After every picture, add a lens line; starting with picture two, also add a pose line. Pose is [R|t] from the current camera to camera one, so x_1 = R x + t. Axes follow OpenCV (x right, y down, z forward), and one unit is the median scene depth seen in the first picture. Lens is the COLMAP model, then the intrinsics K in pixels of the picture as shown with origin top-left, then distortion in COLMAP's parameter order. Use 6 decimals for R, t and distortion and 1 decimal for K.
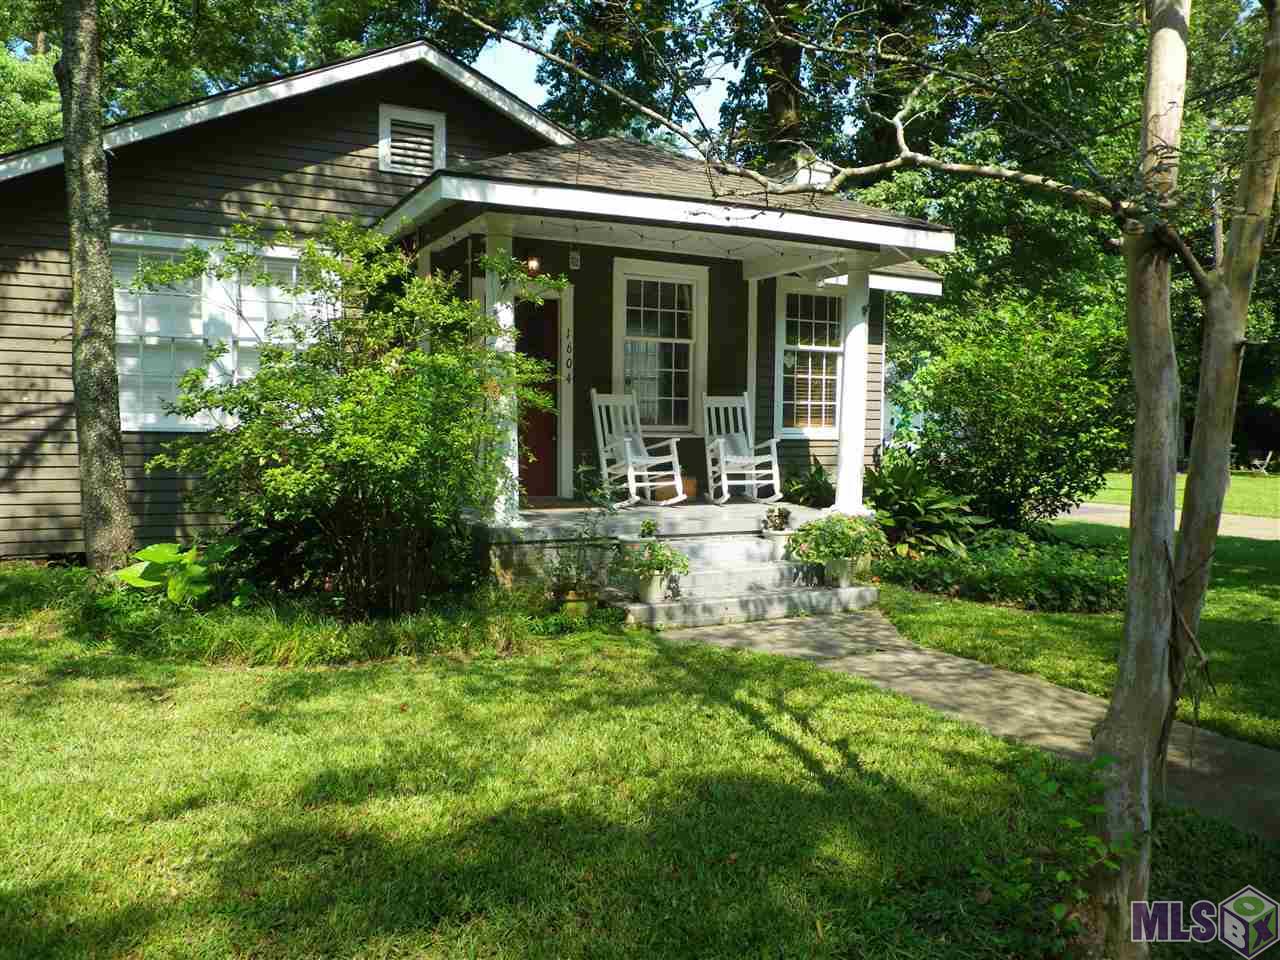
lens RADIAL K [[979.5, 0, 634.3], [0, 979.5, 468.5], [0, 0, 1]] dist [-0.006568, -0.007208]
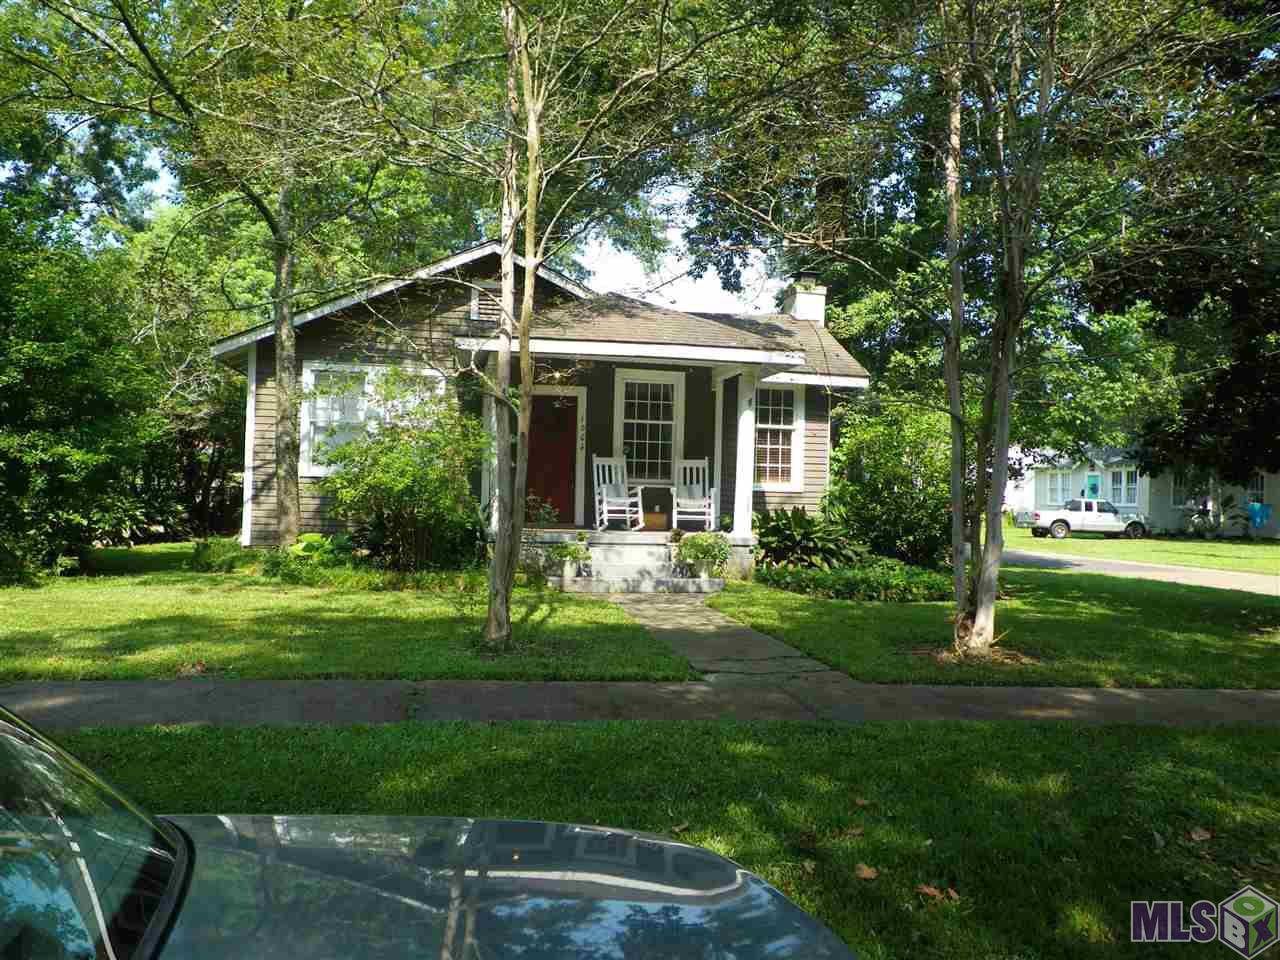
lens RADIAL K [[979.5, 0, 643.4], [0, 979.5, 487.9], [0, 0, 1]] dist [-0.006568, -0.007208]
pose [[0.962107, 0.012287, -0.272396, 0.443934], [-0.027519, 0.998259, -0.052170, 0.048979], [0.271281, 0.057689, 0.960770, -0.446338]]
